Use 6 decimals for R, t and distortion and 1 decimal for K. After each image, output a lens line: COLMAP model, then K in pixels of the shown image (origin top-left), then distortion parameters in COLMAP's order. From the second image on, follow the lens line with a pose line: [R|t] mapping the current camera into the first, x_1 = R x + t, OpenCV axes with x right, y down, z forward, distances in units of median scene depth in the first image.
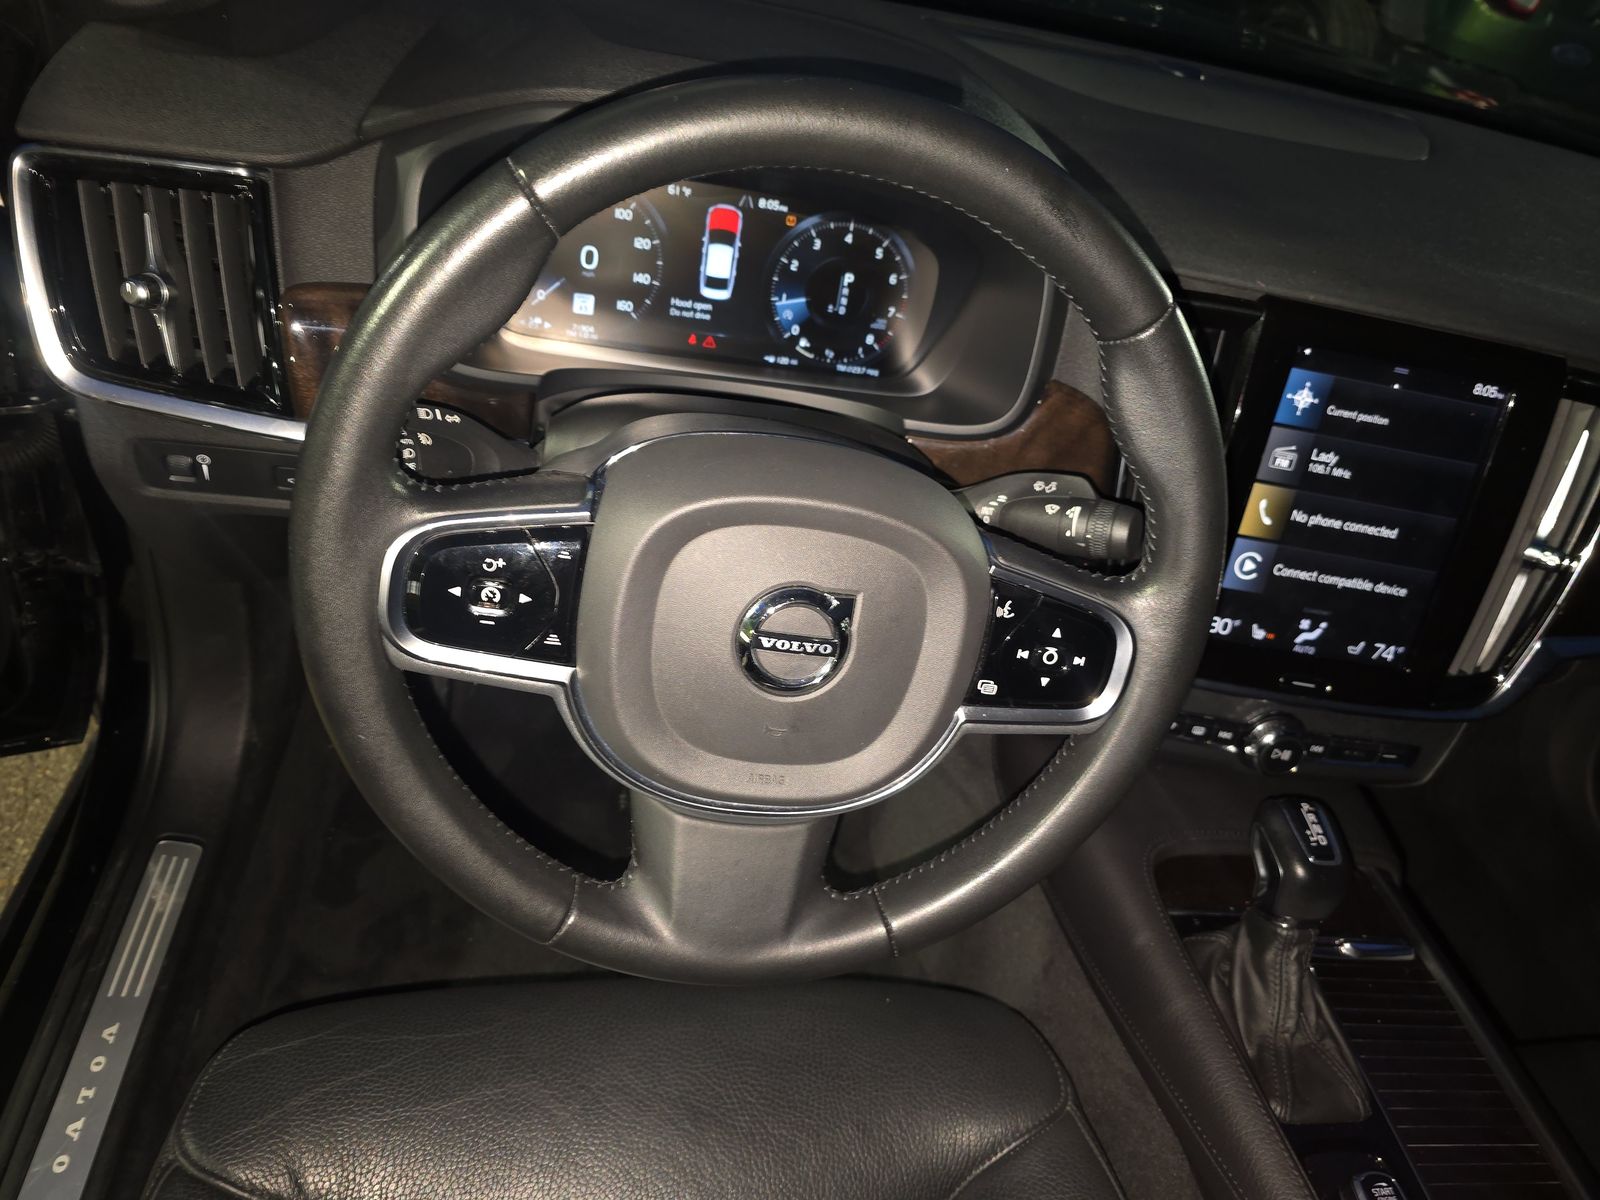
lens RADIAL K [[1071.4, 0, 800.0], [0, 1071.4, 600.0], [0, 0, 1]] dist [0.058575, -0.000186]
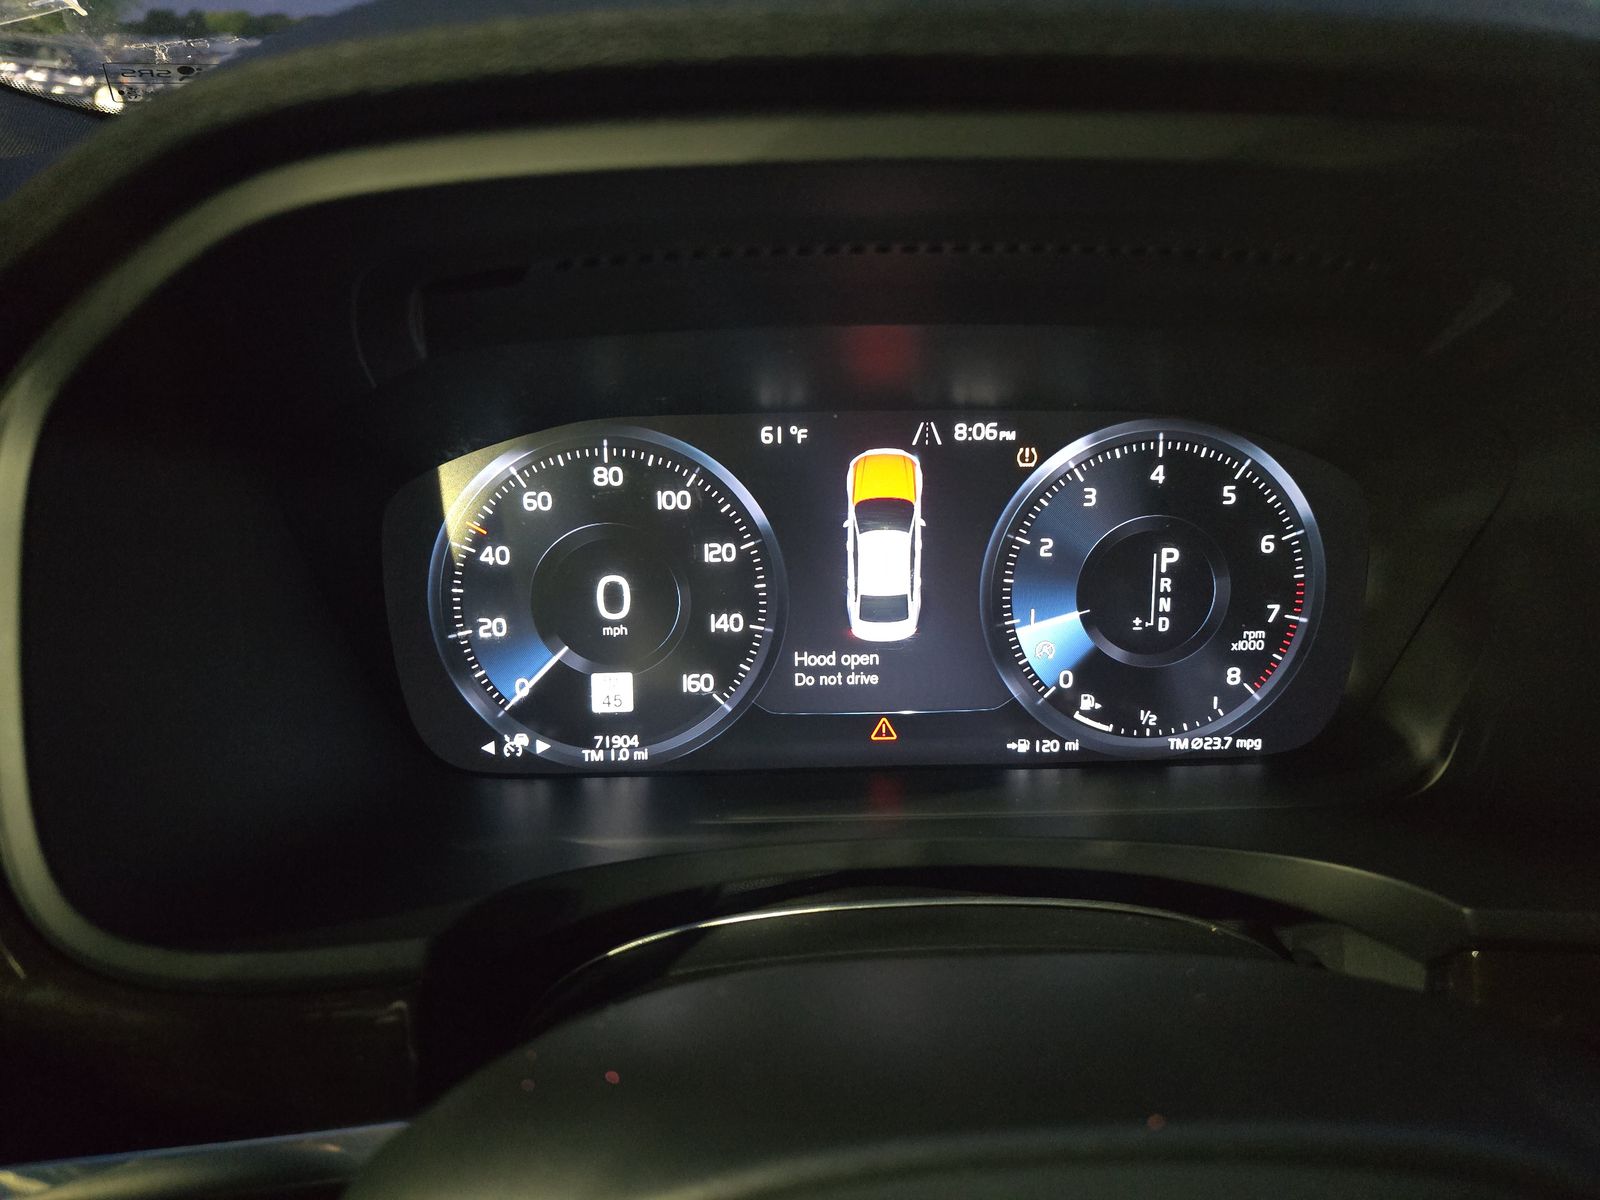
lens RADIAL K [[1071.4, 0, 800.0], [0, 1071.4, 600.0], [0, 0, 1]] dist [0.058575, -0.000186]
pose [[0.976228, -0.147192, -0.159100, -0.038450], [0.094635, 0.949839, -0.298076, -0.162198], [0.194994, 0.275934, 0.941190, 0.553589]]
